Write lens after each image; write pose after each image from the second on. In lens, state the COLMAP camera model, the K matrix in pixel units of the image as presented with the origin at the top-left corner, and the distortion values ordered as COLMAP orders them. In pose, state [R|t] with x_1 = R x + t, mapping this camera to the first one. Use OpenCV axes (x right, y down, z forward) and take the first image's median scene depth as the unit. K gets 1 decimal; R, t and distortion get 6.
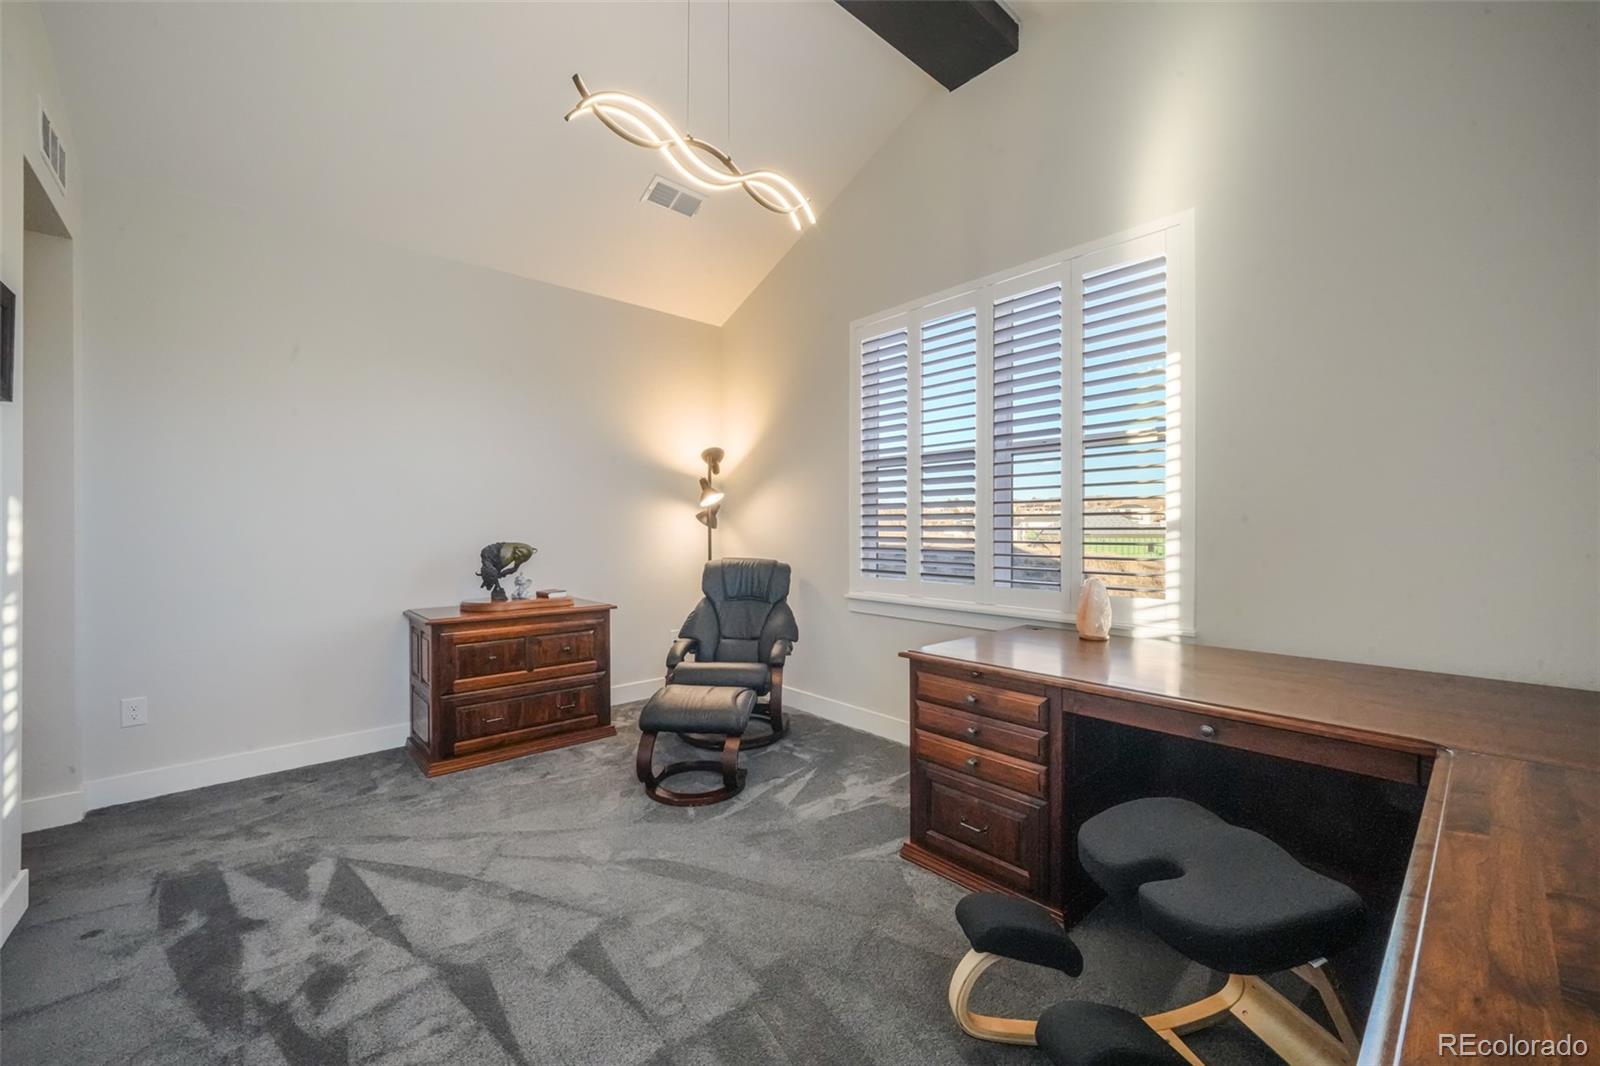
lens RADIAL K [[624.9, 0, 800.0], [0, 624.9, 533.0], [0, 0, 1]] dist [-0.000128, -0.000010]
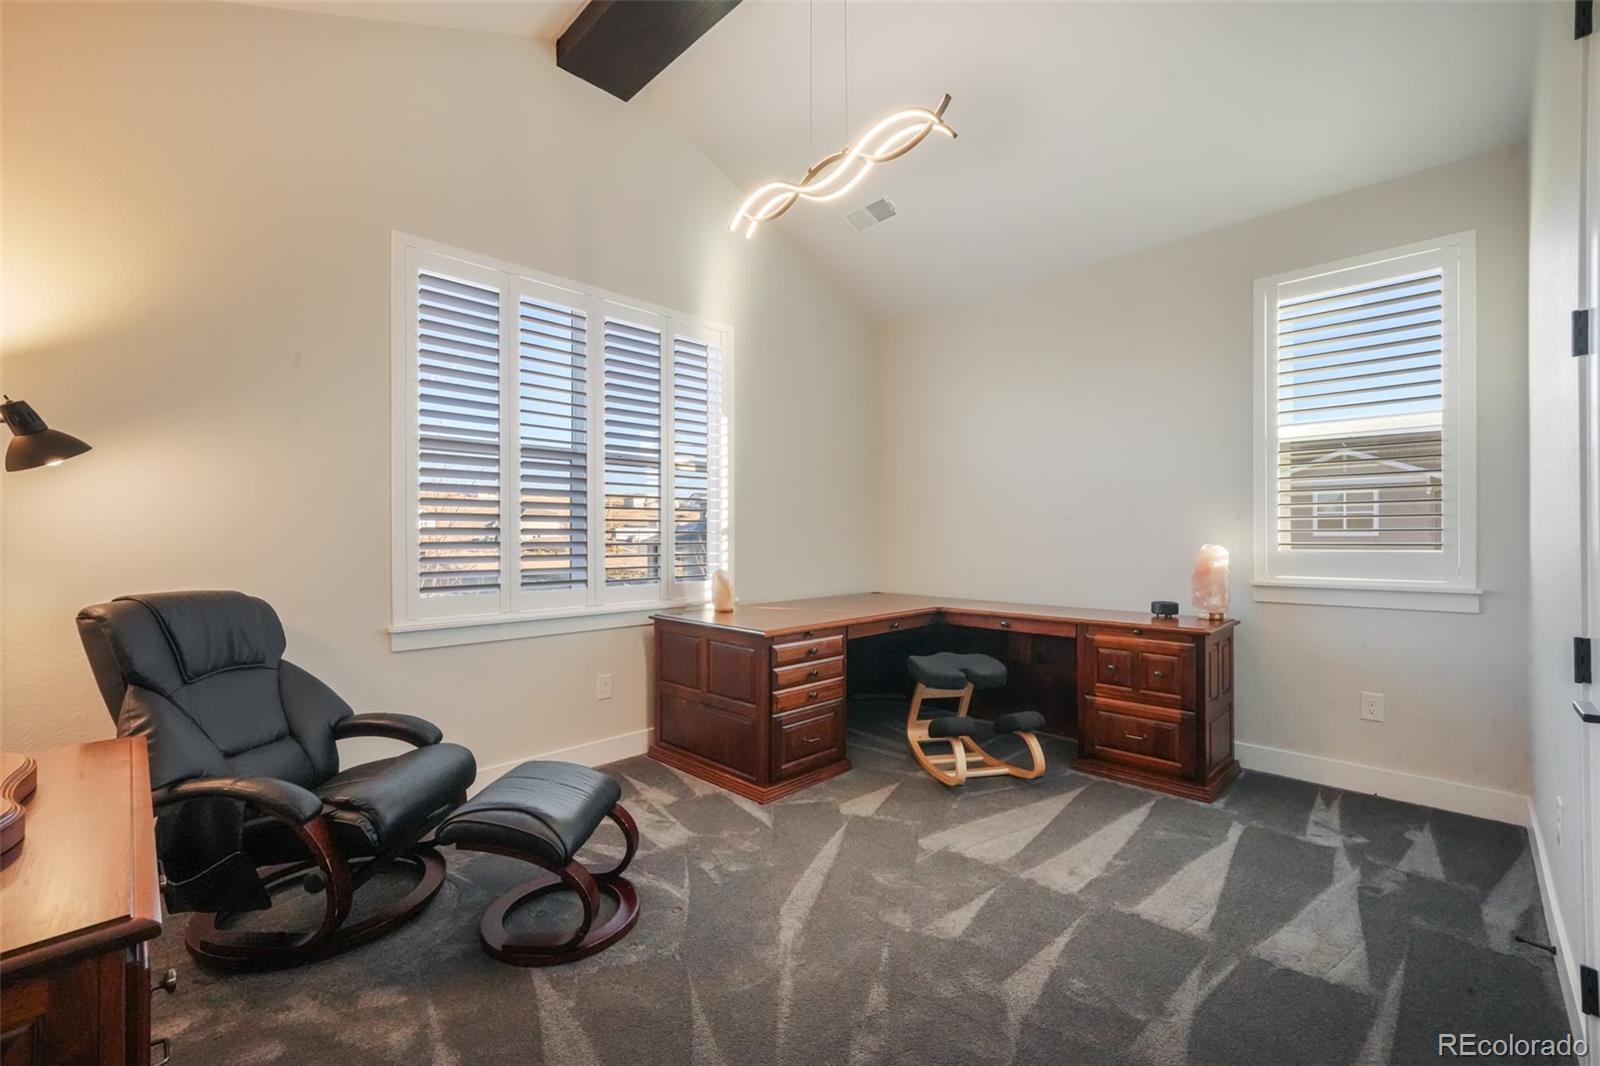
lens RADIAL K [[676.7, 0, 800.0], [0, 676.7, 533.0], [0, 0, 1]] dist [0.000122, -0.000001]
pose [[-0.050835, 0.004562, 0.998697, -0.918969], [0.002435, 0.999987, -0.004444, 0.000519], [-0.998704, 0.002206, -0.050846, 0.793004]]
